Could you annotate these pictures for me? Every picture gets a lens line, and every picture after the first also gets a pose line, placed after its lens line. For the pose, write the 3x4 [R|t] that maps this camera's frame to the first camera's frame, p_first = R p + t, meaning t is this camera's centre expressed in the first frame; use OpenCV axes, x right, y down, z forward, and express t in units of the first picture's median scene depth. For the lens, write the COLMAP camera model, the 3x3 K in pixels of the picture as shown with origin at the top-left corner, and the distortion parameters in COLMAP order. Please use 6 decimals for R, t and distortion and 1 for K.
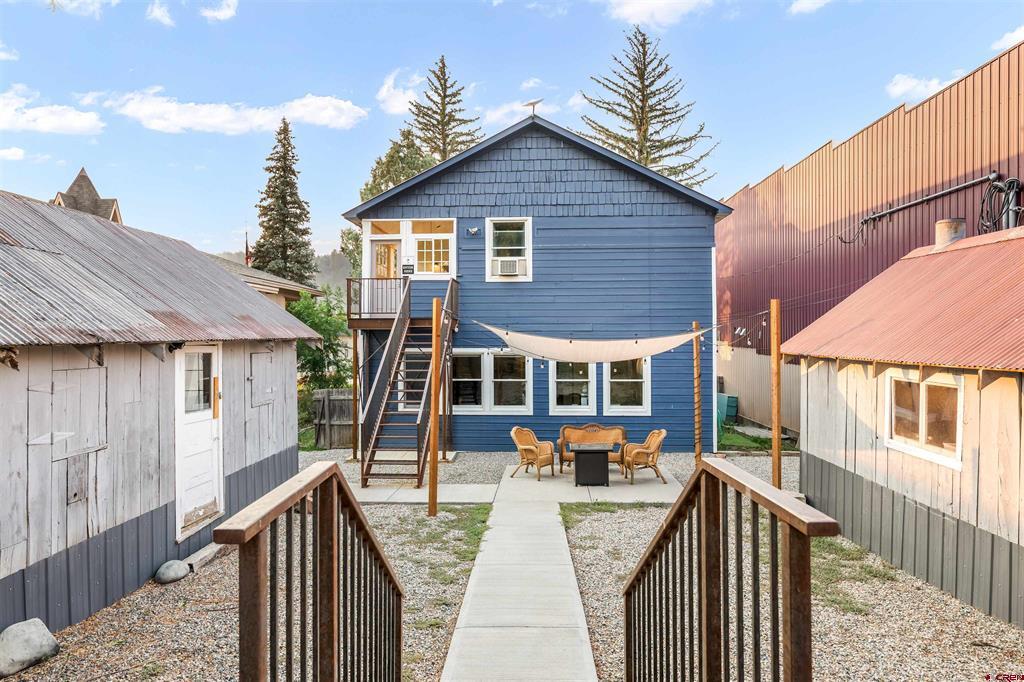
lens RADIAL K [[677.1, 0, 514.3], [0, 677.1, 328.0], [0, 0, 1]] dist [0.000720, -0.002422]
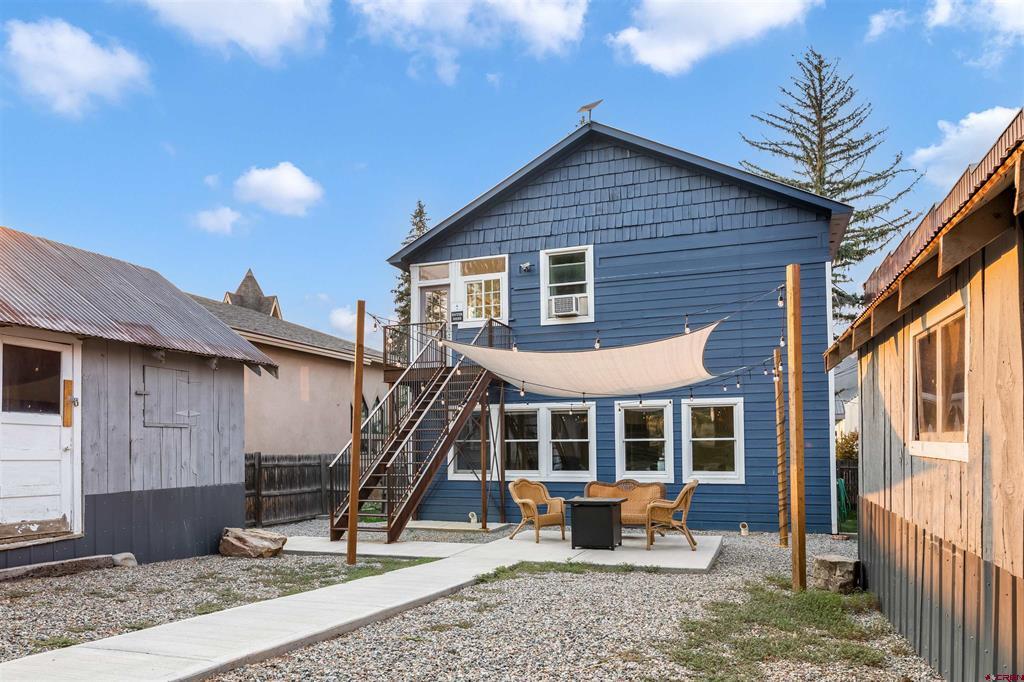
lens RADIAL K [[707.6, 0, 516.3], [0, 707.6, 427.8], [0, 0, 1]] dist [0.001588, 0.001023]
pose [[0.955070, -0.012985, -0.296097, 0.189813], [0.008478, 0.999828, -0.016502, 0.075132], [0.296261, 0.013250, 0.955015, 0.140479]]
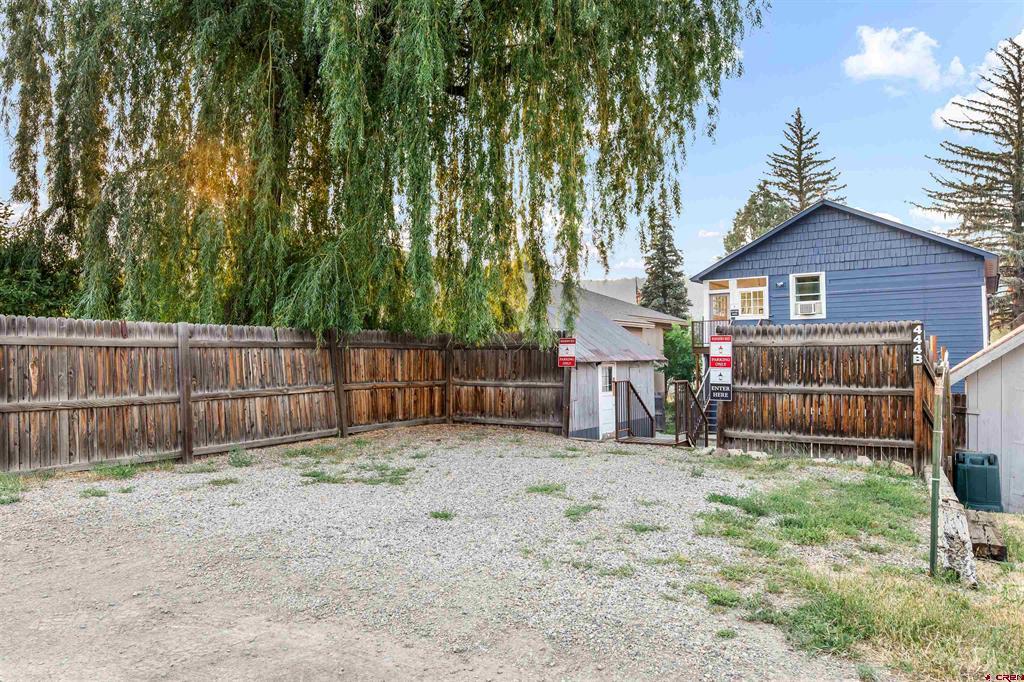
lens RADIAL K [[707.6, 0, 496.1], [0, 707.6, 341.5], [0, 0, 1]] dist [0.001588, 0.001023]
pose [[0.834828, -0.016494, -0.550263, 0.257219], [0.011738, 0.999857, -0.012162, -0.011422], [0.550385, 0.003694, 0.834903, -0.574394]]
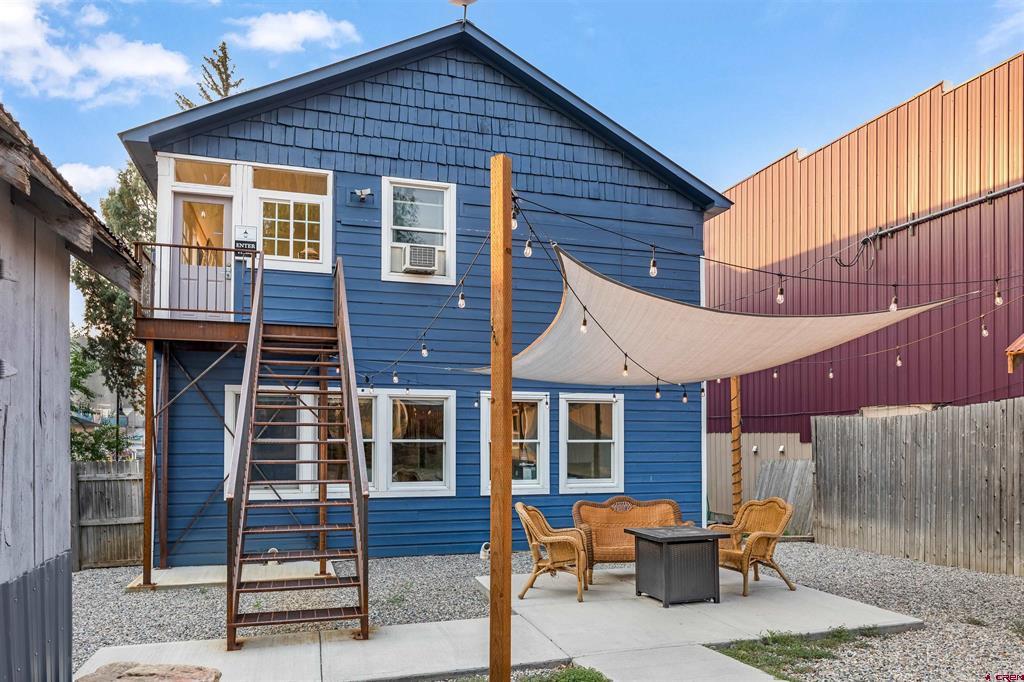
lens RADIAL K [[707.6, 0, 517.6], [0, 707.6, 421.0], [0, 0, 1]] dist [0.001588, 0.001023]
pose [[0.941334, 0.011231, 0.337290, -0.140453], [-0.007358, 0.999892, -0.012760, 0.066208], [-0.337397, 0.009530, 0.941314, 0.354994]]
